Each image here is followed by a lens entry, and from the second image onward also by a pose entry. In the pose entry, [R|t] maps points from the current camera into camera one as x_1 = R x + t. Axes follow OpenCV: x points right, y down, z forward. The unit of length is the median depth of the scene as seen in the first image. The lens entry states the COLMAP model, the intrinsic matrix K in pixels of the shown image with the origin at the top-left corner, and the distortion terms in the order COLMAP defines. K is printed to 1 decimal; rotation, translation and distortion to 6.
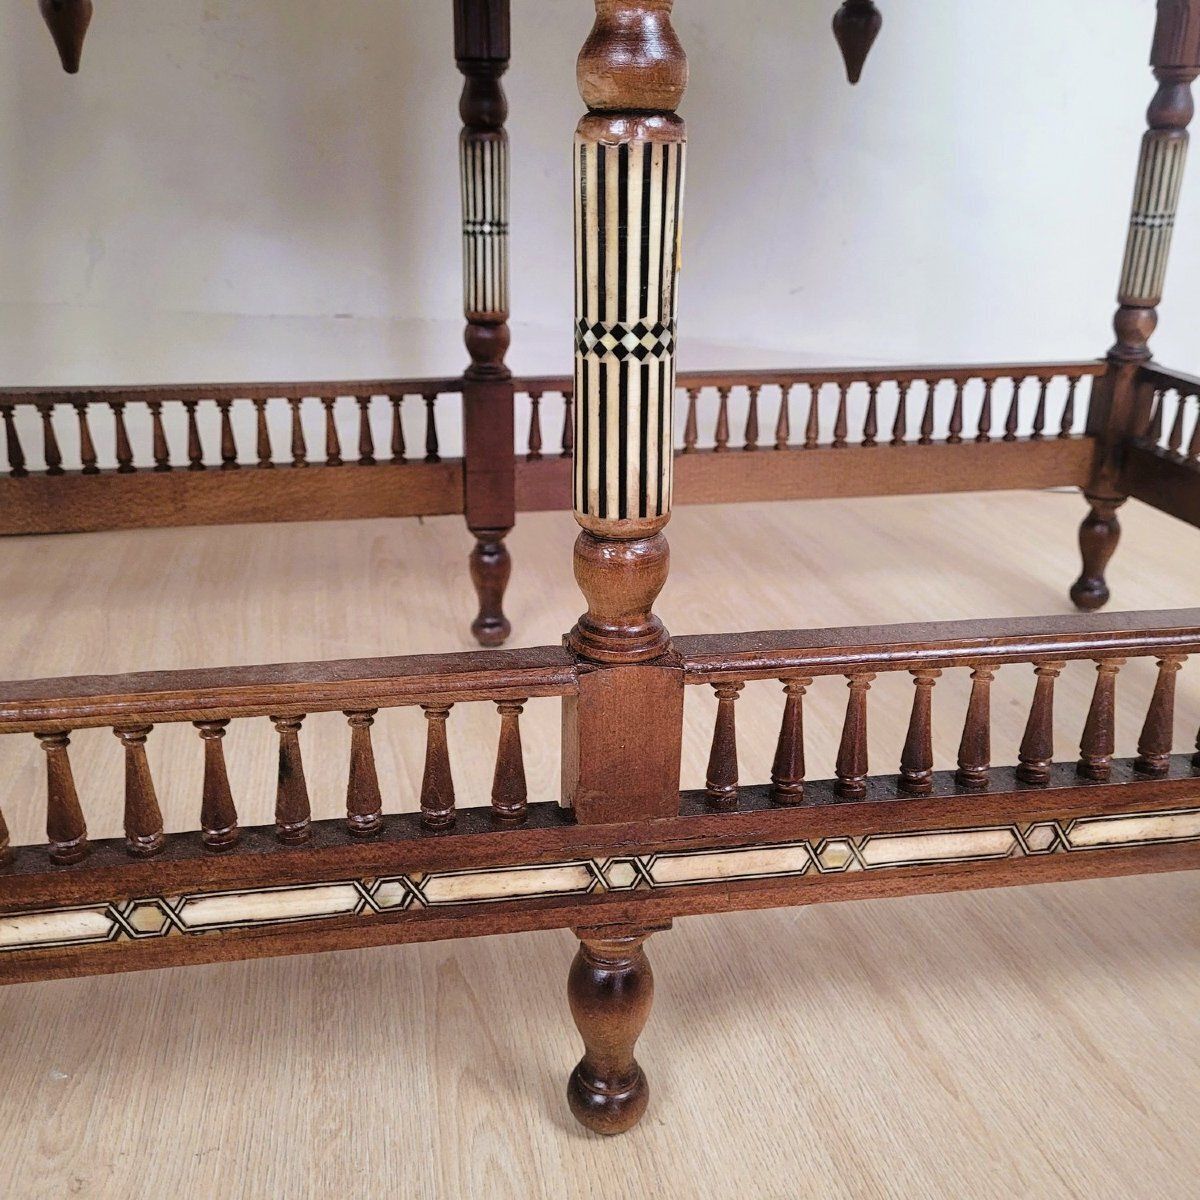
lens RADIAL K [[1219.2, 0, 600.0], [0, 1219.2, 600.0], [0, 0, 1]] dist [0.029072, -0.007445]
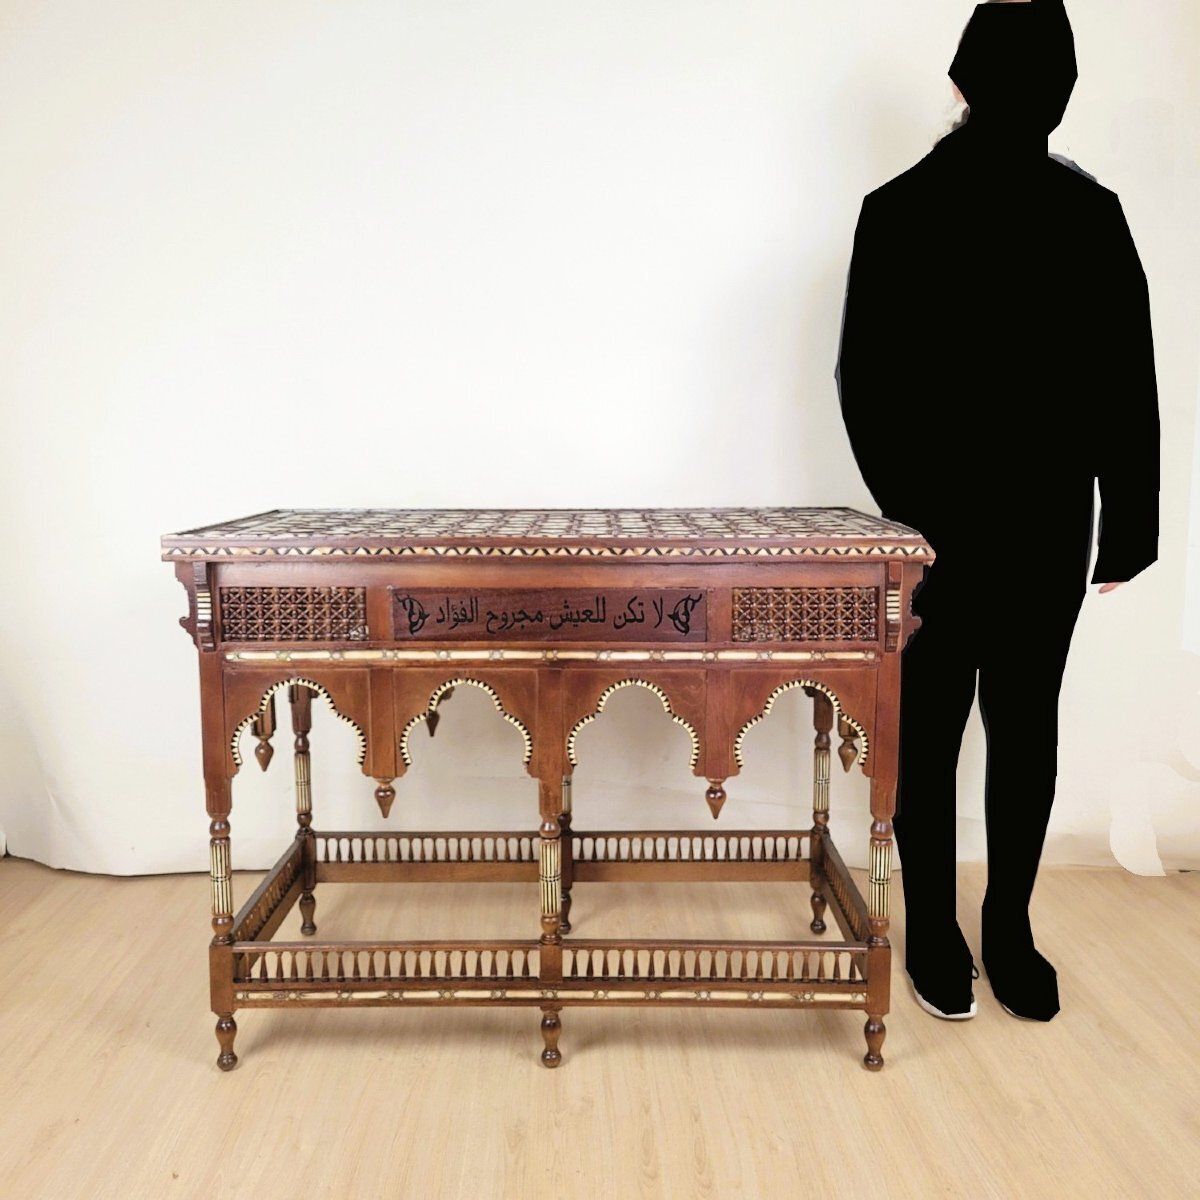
lens RADIAL K [[1219.2, 0, 600.0], [0, 1219.2, 600.0], [0, 0, 1]] dist [0.029072, -0.007445]
pose [[0.982495, 0.013359, -0.185812, 0.966429], [-0.052849, 0.976435, -0.209241, -0.243584], [0.178638, 0.215398, 0.960048, -3.403772]]
